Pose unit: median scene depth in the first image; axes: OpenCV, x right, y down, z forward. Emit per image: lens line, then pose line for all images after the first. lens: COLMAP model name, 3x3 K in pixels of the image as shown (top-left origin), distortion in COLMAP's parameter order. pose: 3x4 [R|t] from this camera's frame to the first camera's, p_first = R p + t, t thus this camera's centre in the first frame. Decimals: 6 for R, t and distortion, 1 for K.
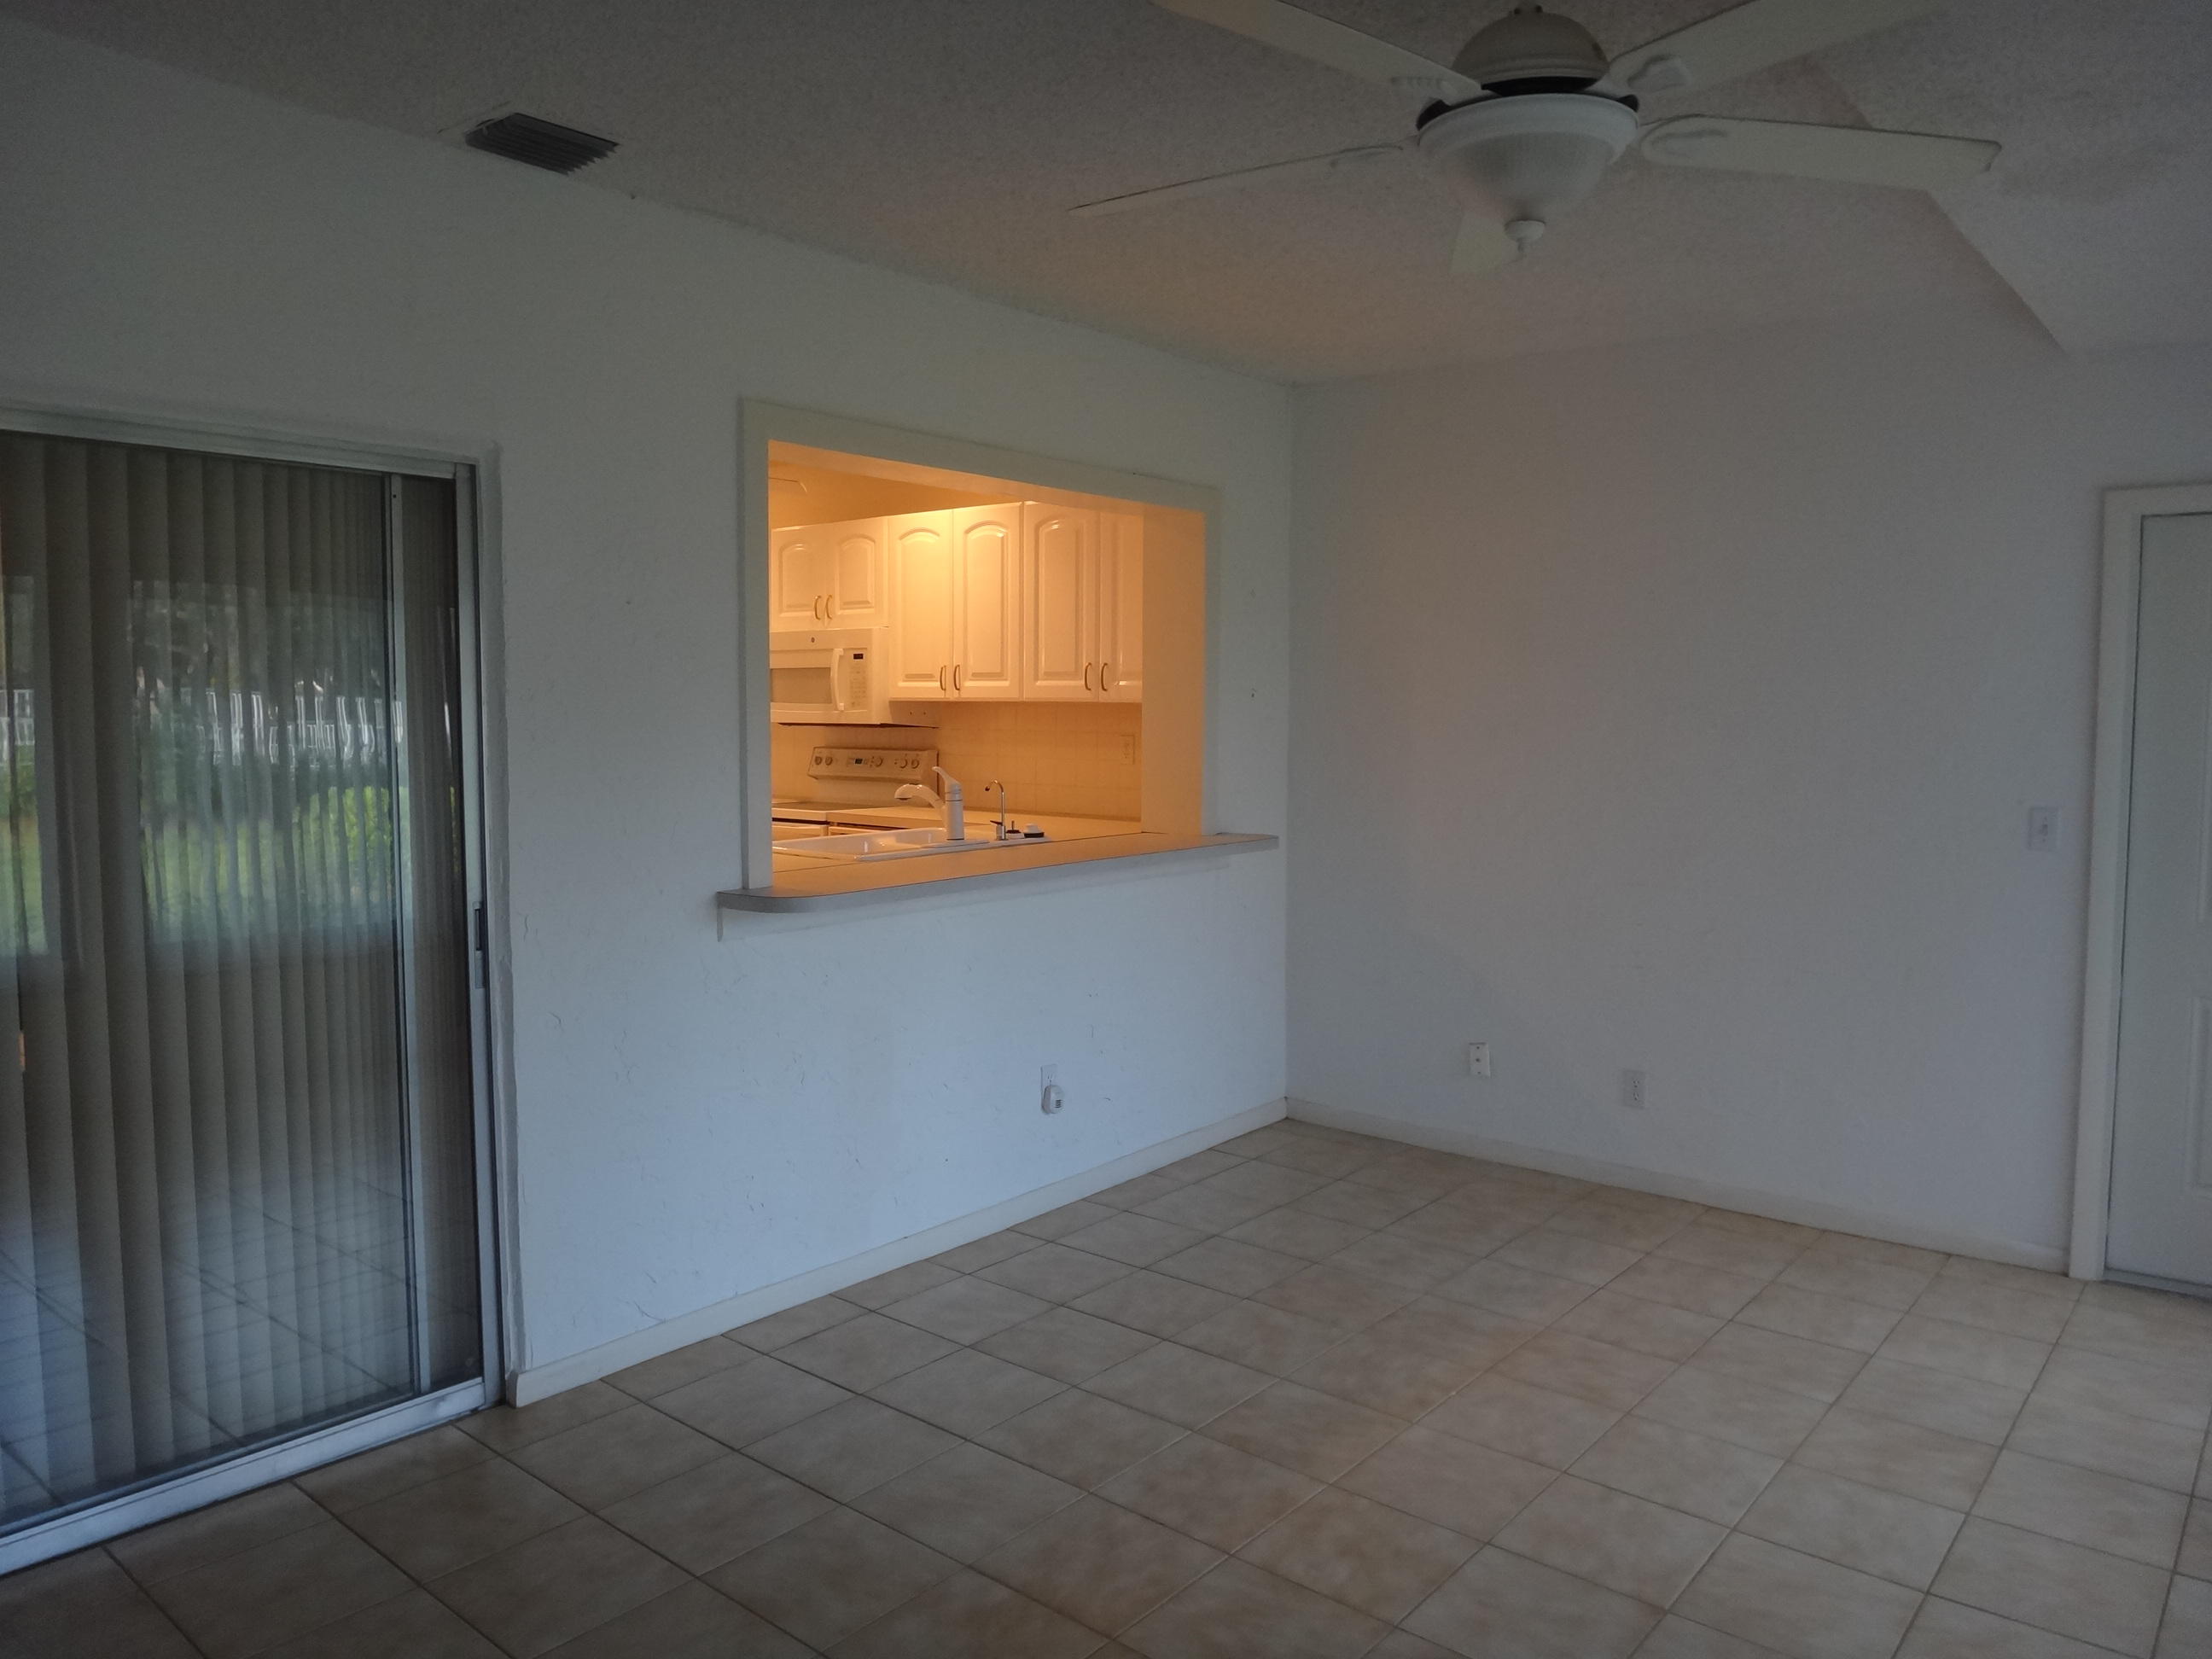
lens RADIAL K [[1551.7, 0, 1107.4], [0, 1551.7, 815.9], [0, 0, 1]] dist [-0.035036, 0.005021]
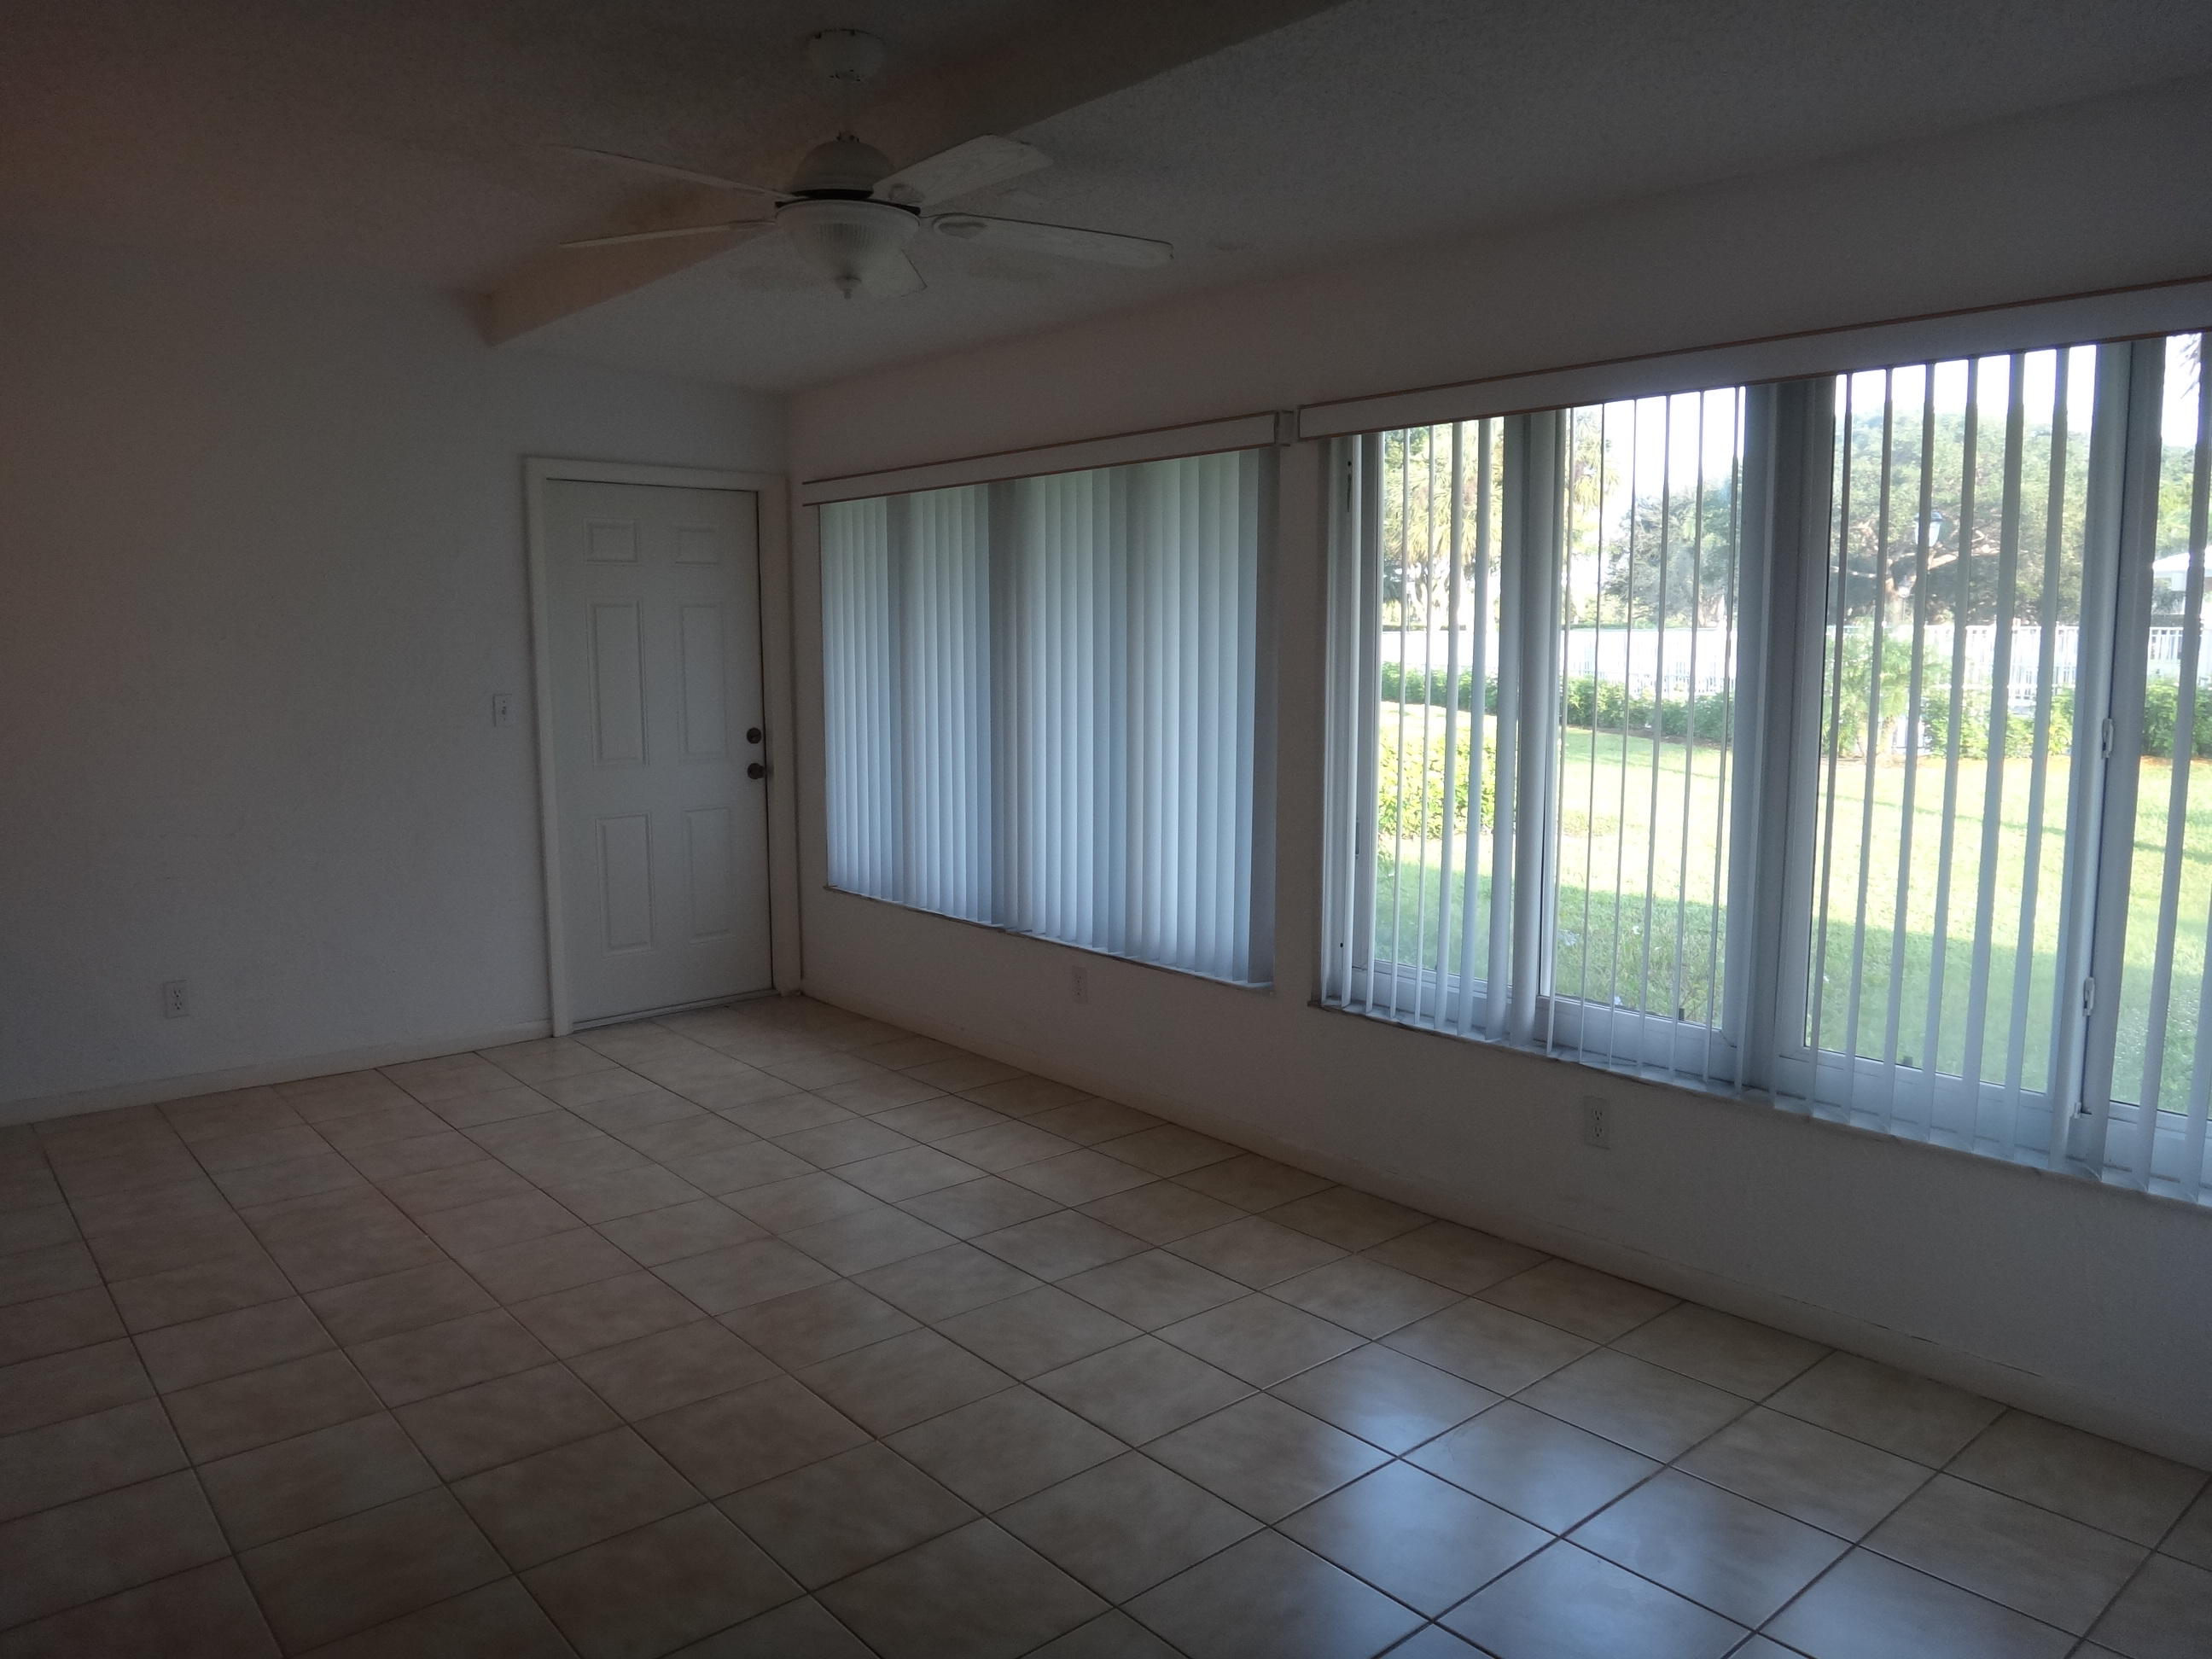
lens RADIAL K [[1551.7, 0, 1107.4], [0, 1551.7, 815.9], [0, 0, 1]] dist [-0.035036, 0.005021]
pose [[0.159783, -0.112196, 0.980755, -0.644522], [0.070684, 0.992270, 0.101998, 0.000178], [-0.984618, 0.053026, 0.166479, 0.283580]]
